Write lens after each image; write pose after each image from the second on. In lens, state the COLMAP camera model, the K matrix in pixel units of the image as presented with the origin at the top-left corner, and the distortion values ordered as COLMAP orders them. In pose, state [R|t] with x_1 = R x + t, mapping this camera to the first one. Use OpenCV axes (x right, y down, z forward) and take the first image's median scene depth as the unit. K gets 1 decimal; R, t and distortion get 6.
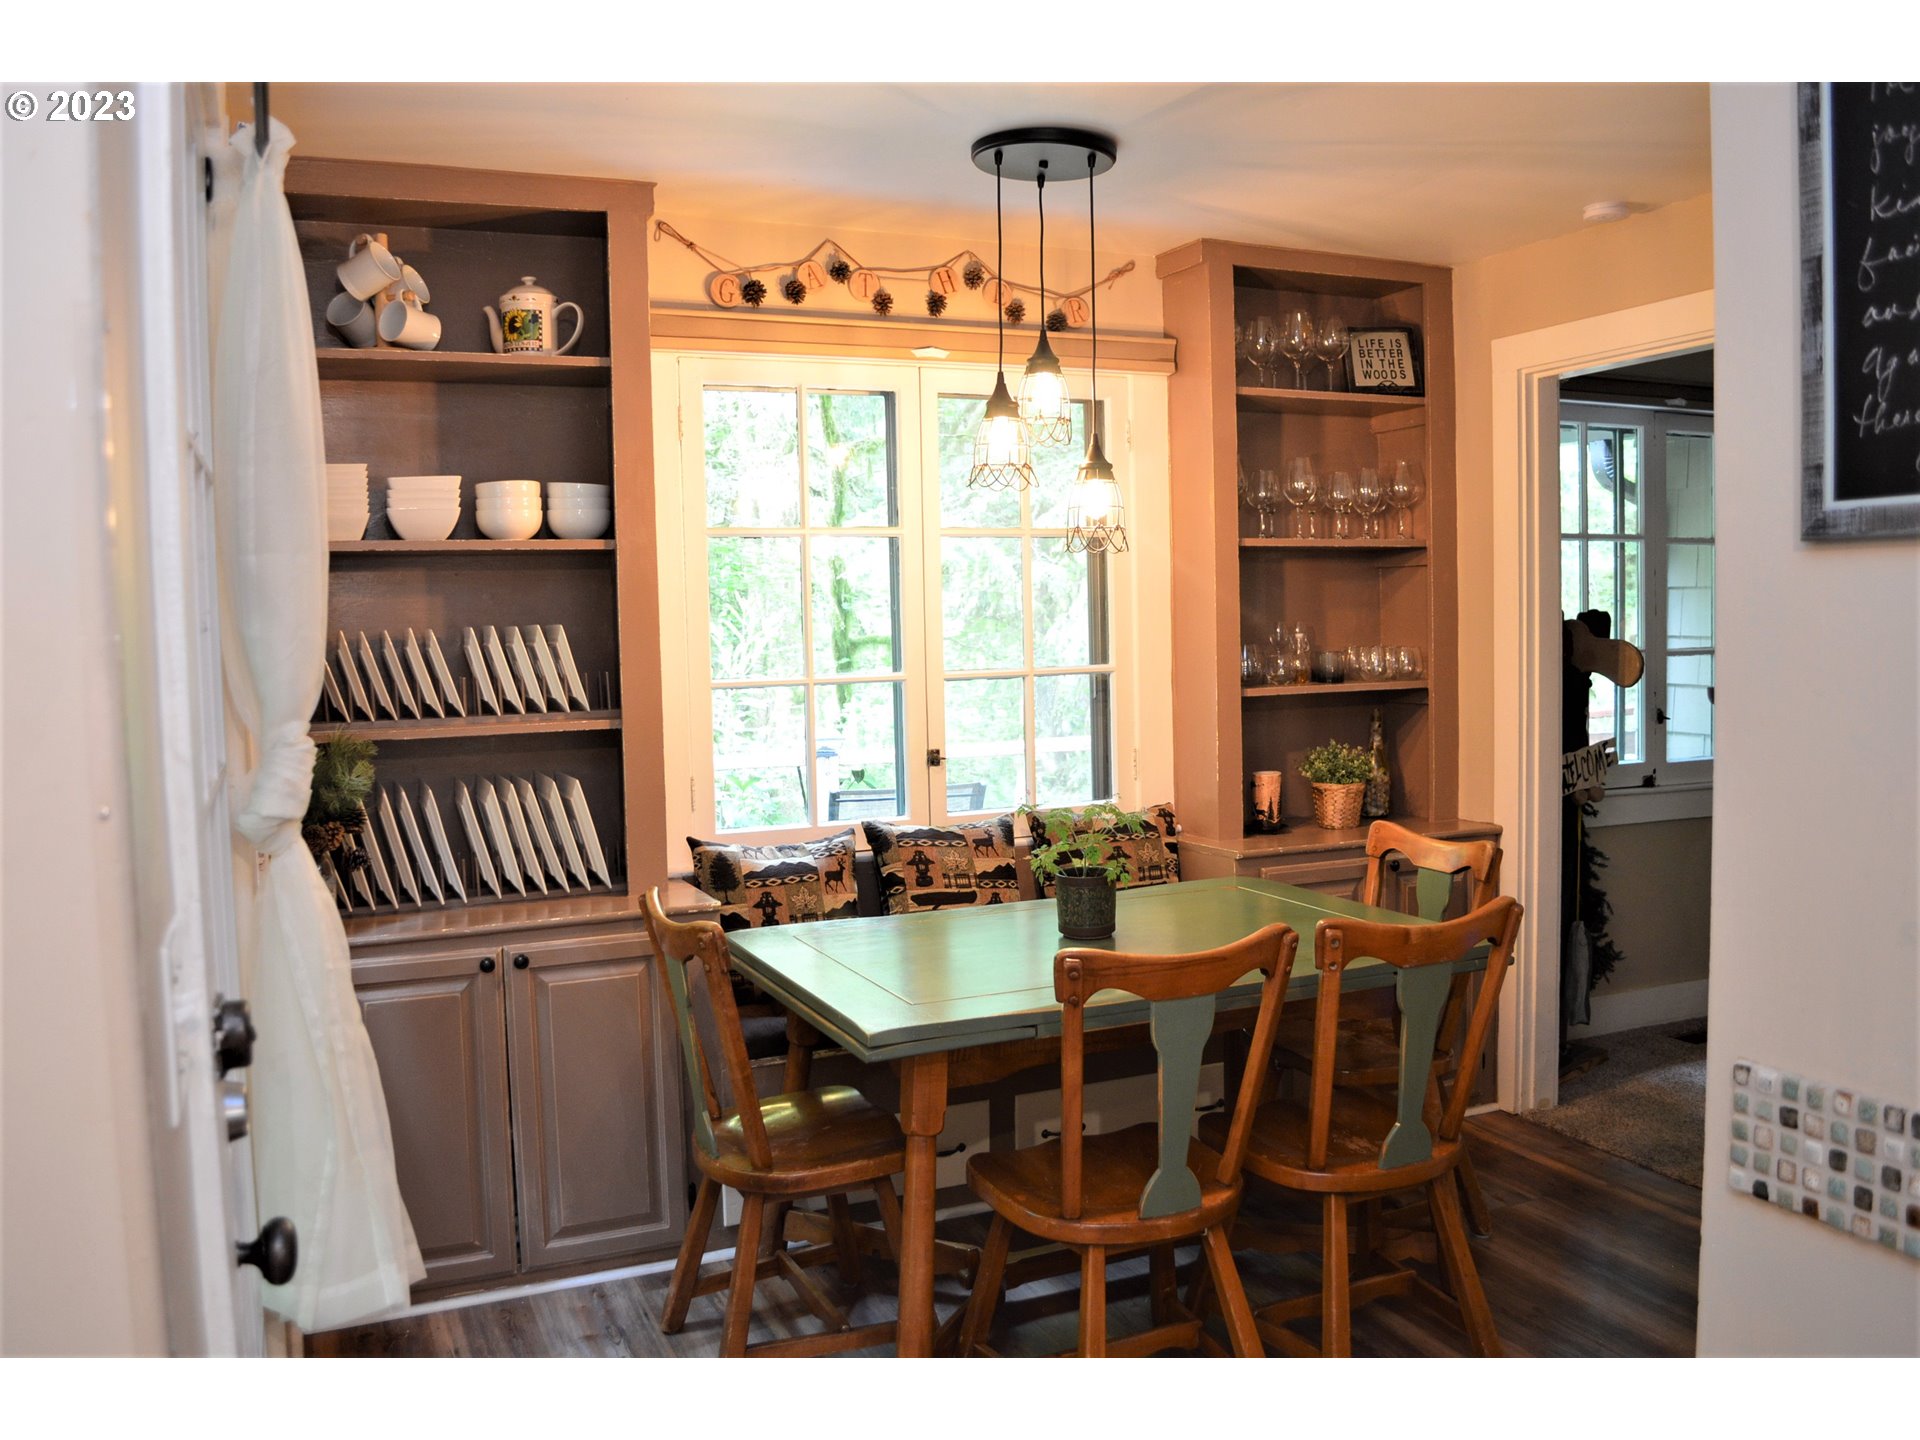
lens RADIAL K [[1534.7, 0, 953.2], [0, 1534.7, 714.1], [0, 0, 1]] dist [-0.079708, 0.008020]
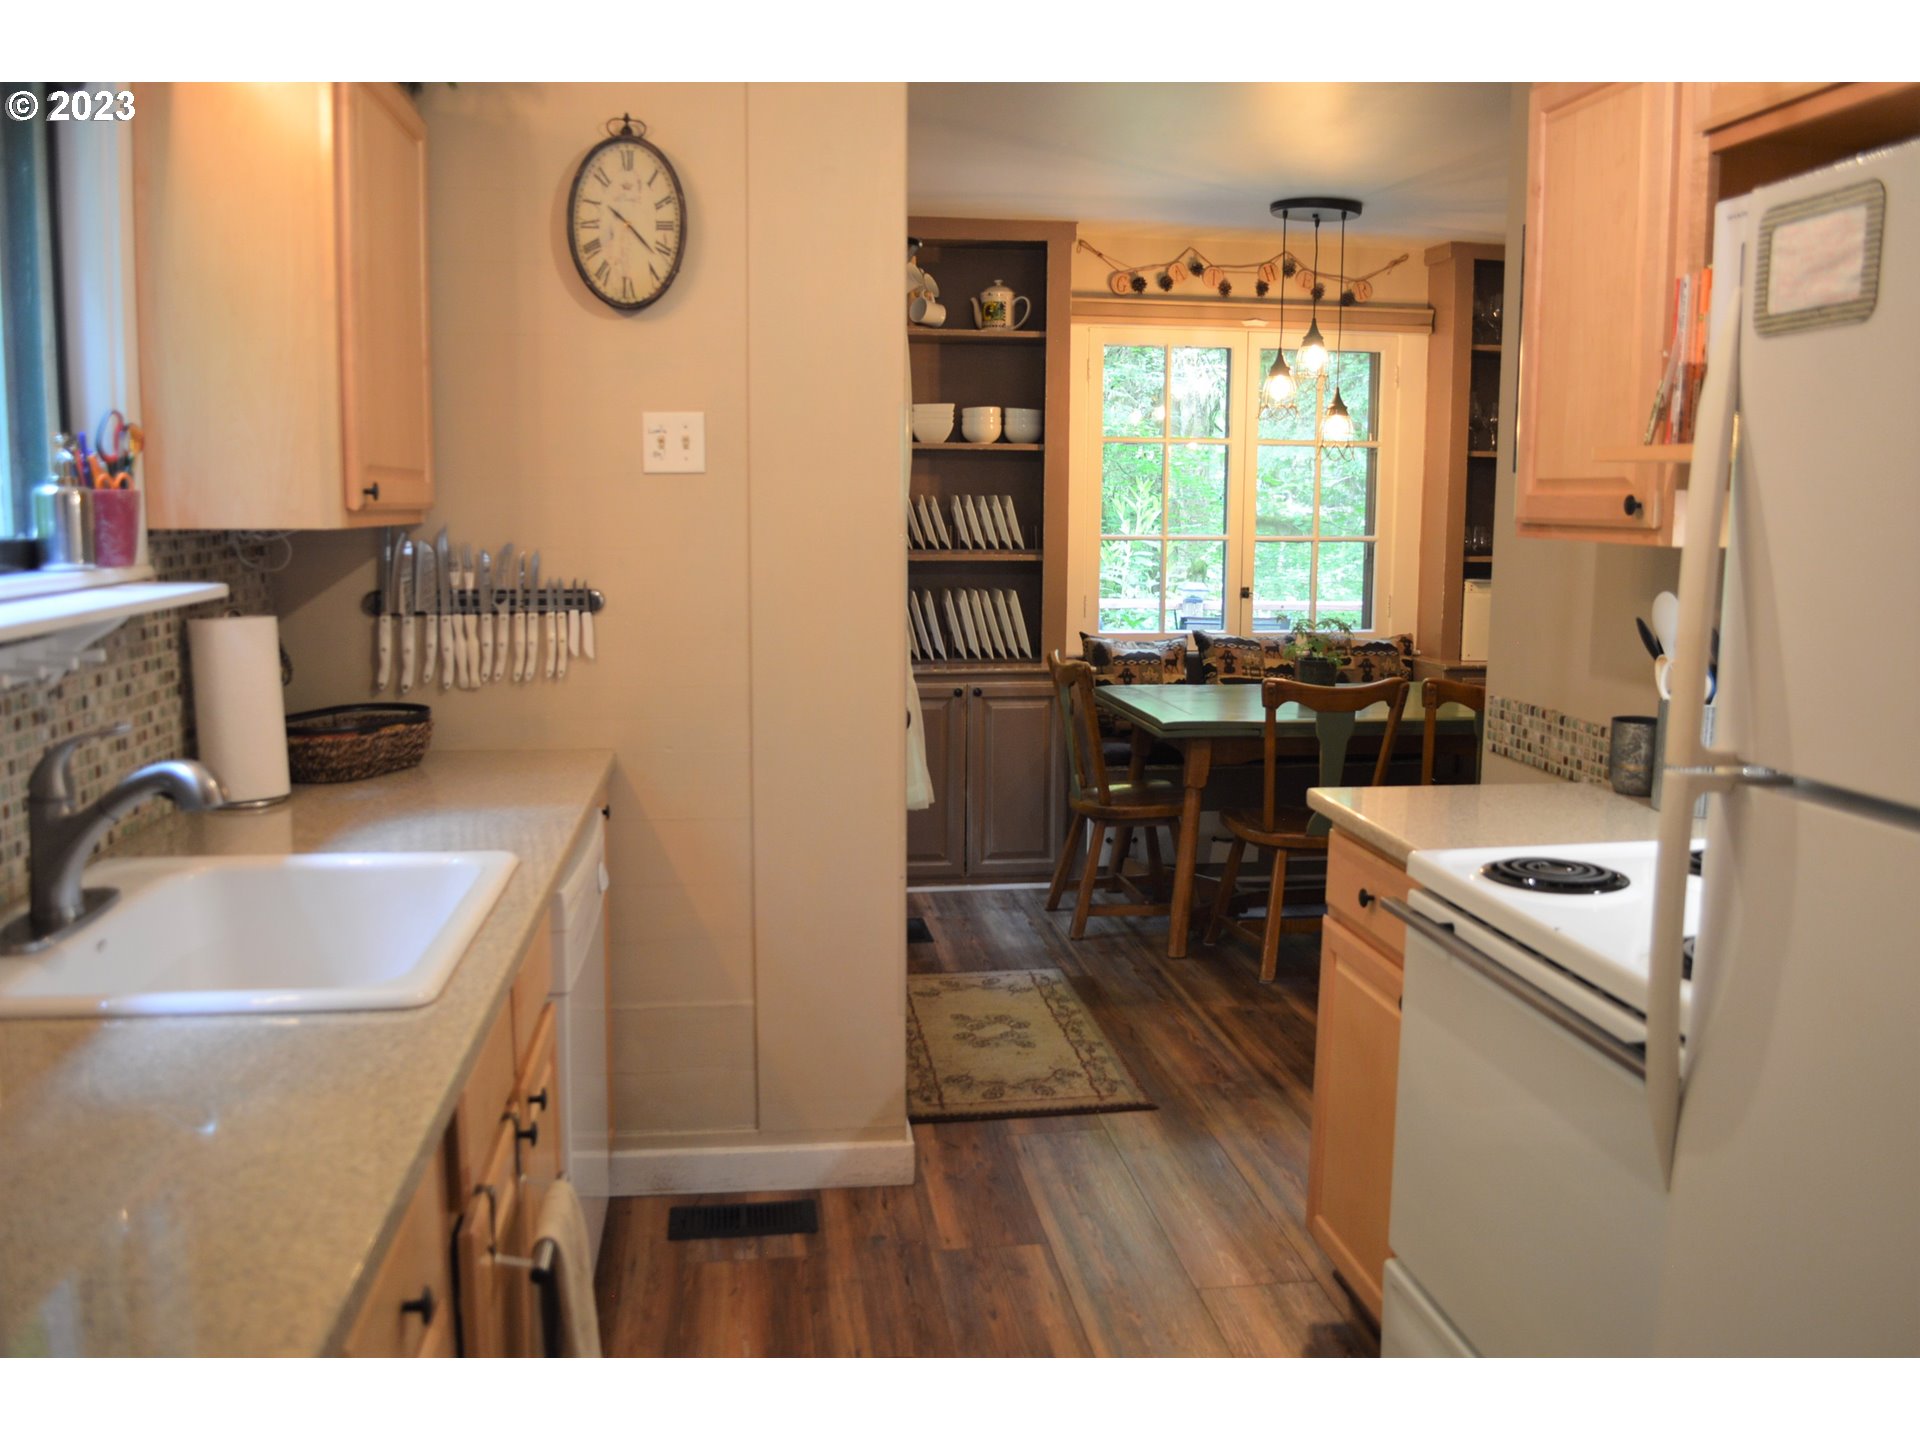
lens RADIAL K [[1534.7, 0, 959.6], [0, 1534.7, 712.5], [0, 0, 1]] dist [-0.079708, 0.008020]
pose [[0.962171, 0.065237, -0.264522, 0.141310], [-0.045117, 0.995656, 0.081441, 0.041208], [0.268686, -0.066426, 0.960935, -0.608224]]
